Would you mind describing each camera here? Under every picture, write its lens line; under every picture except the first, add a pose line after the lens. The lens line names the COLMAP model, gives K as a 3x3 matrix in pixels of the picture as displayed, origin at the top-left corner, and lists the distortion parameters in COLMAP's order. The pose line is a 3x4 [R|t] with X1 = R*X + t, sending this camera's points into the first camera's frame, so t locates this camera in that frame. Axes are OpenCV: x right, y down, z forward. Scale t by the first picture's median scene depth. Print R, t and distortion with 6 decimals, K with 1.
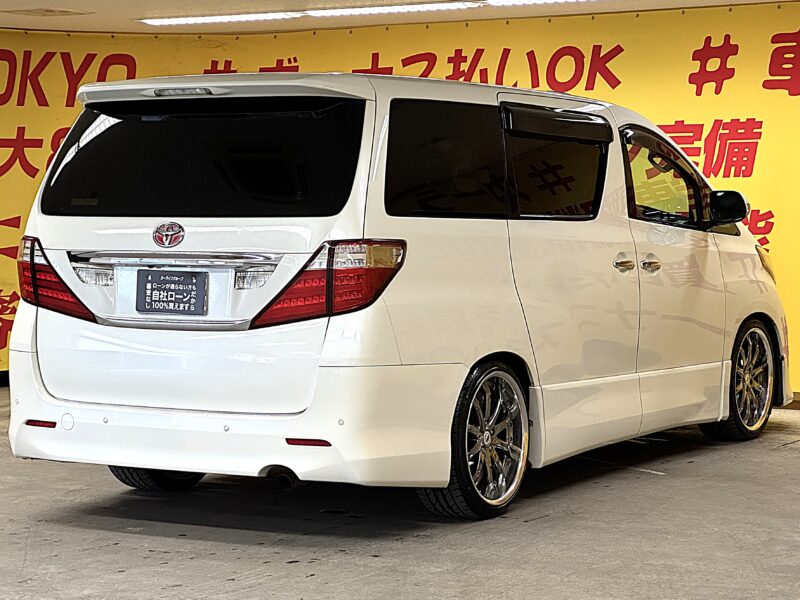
lens RADIAL K [[1925.4, 0, 400.0], [0, 1925.4, 300.0], [0, 0, 1]] dist [0.042808, 0.279384]
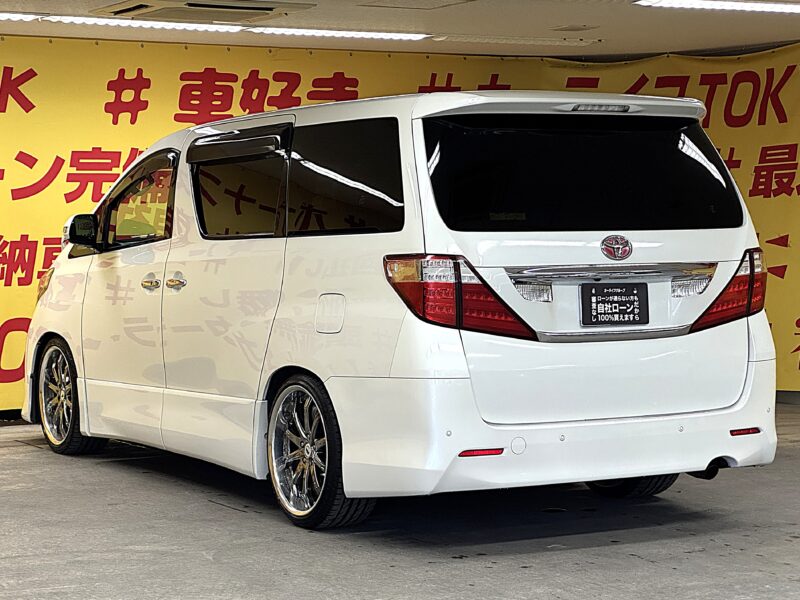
lens RADIAL K [[1760.1, 0, 400.0], [0, 1760.1, 300.0], [0, 0, 1]] dist [0.076780, 0.262684]
pose [[0.502914, -0.039961, 0.863412, -0.980224], [0.054539, 0.998407, 0.014441, -0.025821], [-0.862614, 0.039827, 0.504293, 0.627320]]
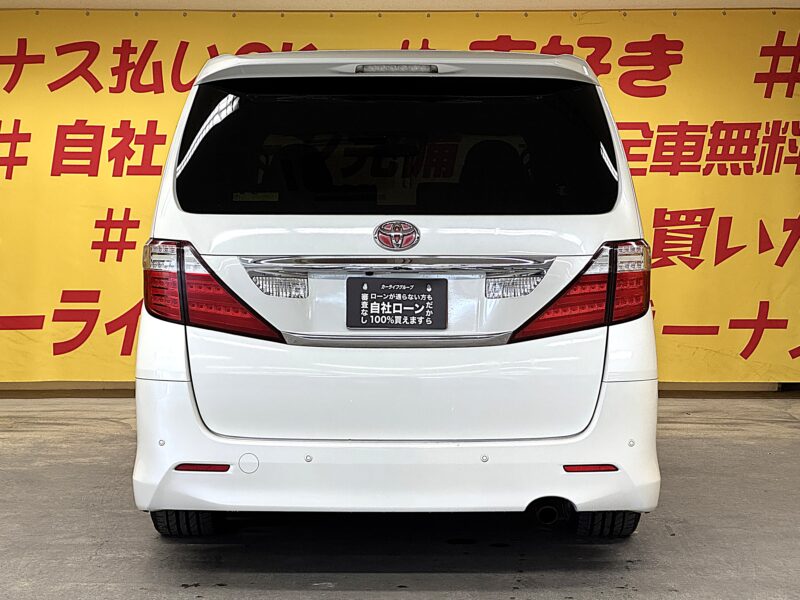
lens RADIAL K [[1760.1, 0, 400.0], [0, 1760.1, 300.0], [0, 0, 1]] dist [0.076780, 0.262684]
pose [[0.857641, -0.024686, 0.513657, -0.516541], [0.024072, 0.999679, 0.007852, -0.011646], [-0.513686, 0.005631, 0.857960, 0.331995]]
